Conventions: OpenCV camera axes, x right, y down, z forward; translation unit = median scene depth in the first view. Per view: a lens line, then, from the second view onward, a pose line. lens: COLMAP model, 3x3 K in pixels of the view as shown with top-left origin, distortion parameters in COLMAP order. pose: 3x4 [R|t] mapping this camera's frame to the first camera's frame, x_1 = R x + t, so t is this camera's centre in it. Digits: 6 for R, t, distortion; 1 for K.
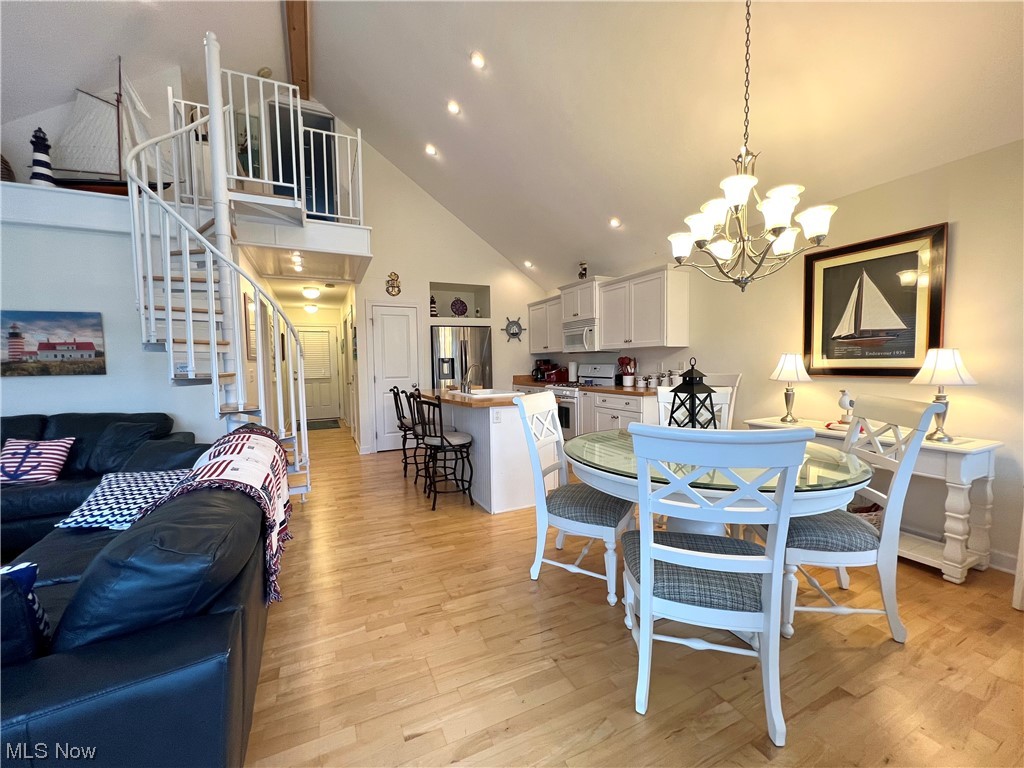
lens RADIAL K [[409.5, 0, 512.8], [0, 409.5, 387.6], [0, 0, 1]] dist [-0.001785, 0.000369]
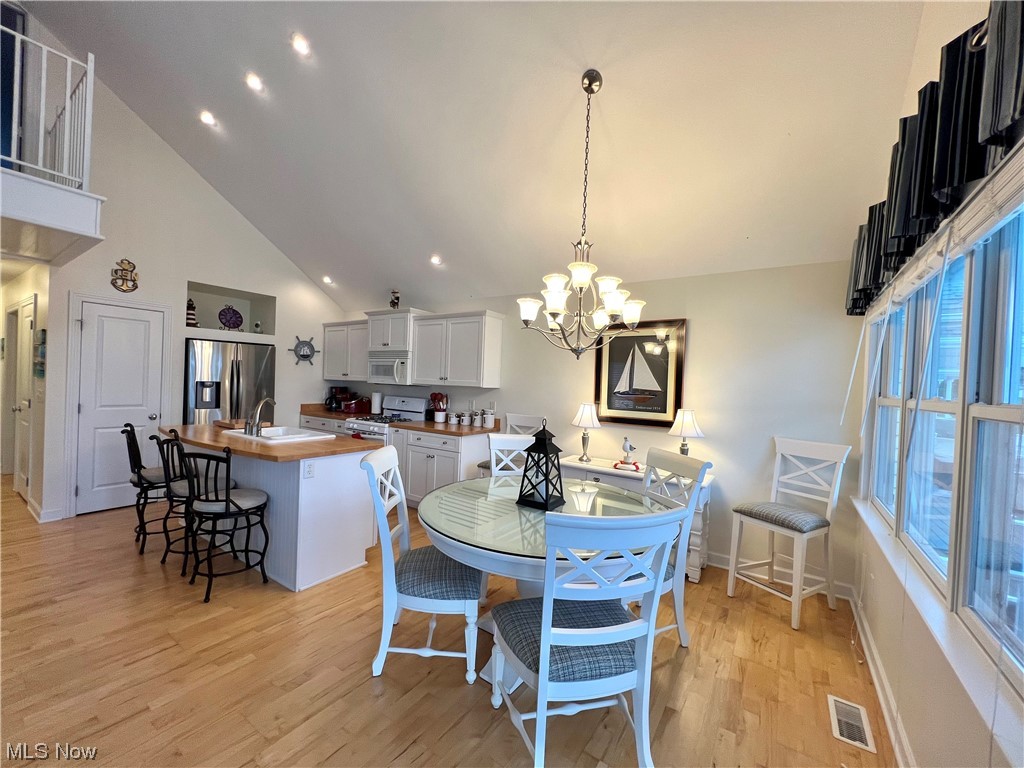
lens RADIAL K [[409.5, 0, 512.9], [0, 409.5, 386.9], [0, 0, 1]] dist [-0.001785, 0.000369]
pose [[0.858528, 0.043226, 0.510942, -0.112291], [-0.020699, 0.998550, -0.049697, -0.062833], [-0.512349, 0.032090, 0.858177, 0.074759]]
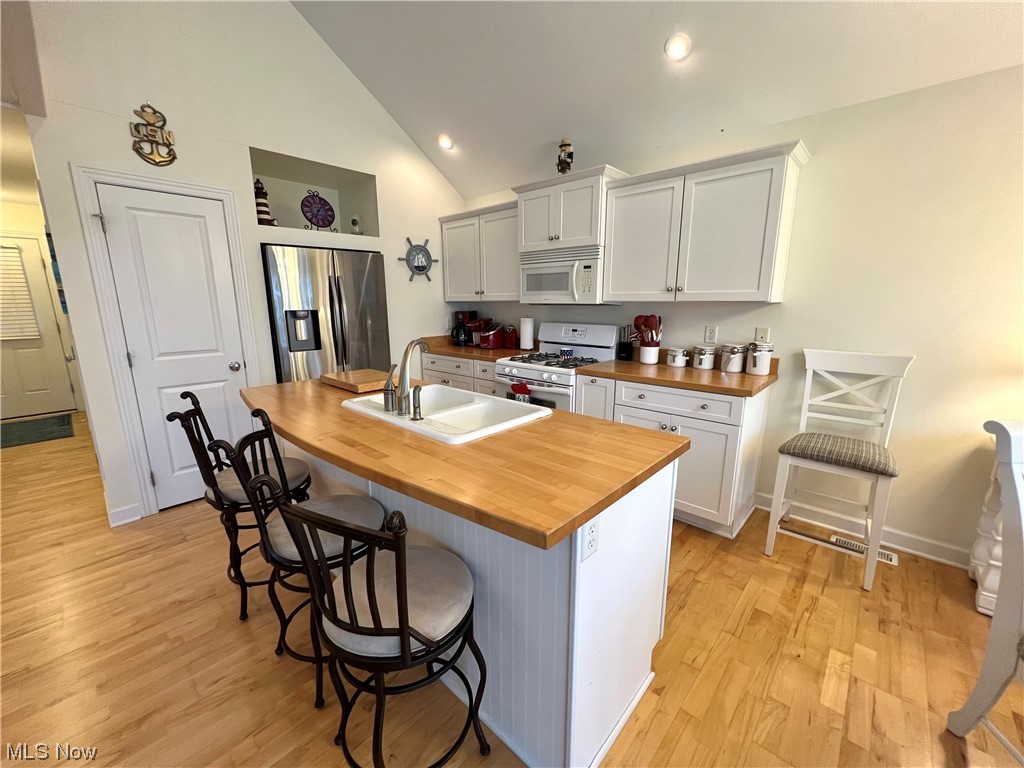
lens RADIAL K [[409.5, 0, 511.8], [0, 409.5, 386.0], [0, 0, 1]] dist [-0.001785, 0.000369]
pose [[0.928652, -0.063130, 0.365540, -0.196035], [0.010506, 0.989493, 0.144198, -0.087335], [-0.370802, -0.130069, 0.919558, 0.732511]]
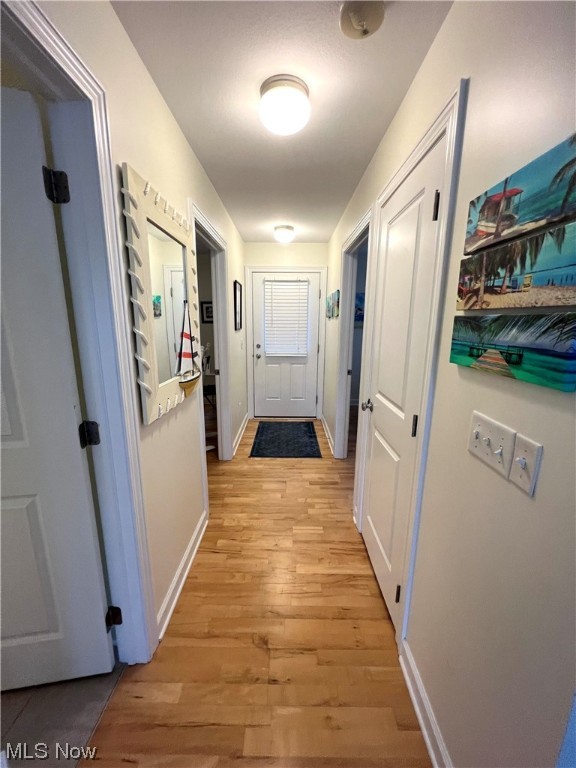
lens RADIAL K [[307.1, 0, 286.0], [0, 307.1, 385.4], [0, 0, 1]] dist [-0.001785, 0.000369]
pose [[0.900846, 0.108485, -0.420366, -0.723806], [-0.046707, 0.986874, 0.154592, -0.142327], [0.431619, -0.119630, 0.894088, 1.490349]]
